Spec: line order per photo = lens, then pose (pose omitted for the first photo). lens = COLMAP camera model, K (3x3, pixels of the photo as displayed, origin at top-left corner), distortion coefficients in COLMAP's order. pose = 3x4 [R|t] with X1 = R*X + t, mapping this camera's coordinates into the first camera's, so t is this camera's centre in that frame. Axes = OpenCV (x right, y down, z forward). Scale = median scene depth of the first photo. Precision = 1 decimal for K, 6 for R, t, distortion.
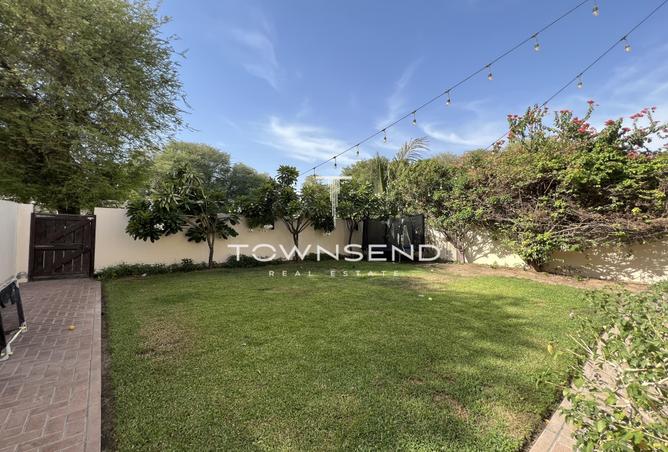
lens RADIAL K [[274.1, 0, 333.4], [0, 274.1, 227.0], [0, 0, 1]] dist [0.000399, -0.000107]
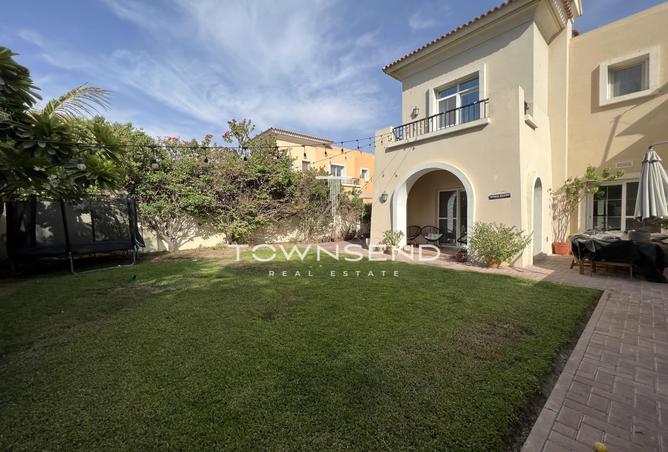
lens RADIAL K [[274.1, 0, 337.1], [0, 274.1, 224.6], [0, 0, 1]] dist [0.000399, -0.000107]
pose [[-0.039533, -0.061913, 0.997298, -0.527864], [0.005235, 0.998052, 0.062167, -0.015072], [-0.999205, 0.007679, -0.039132, 0.521148]]
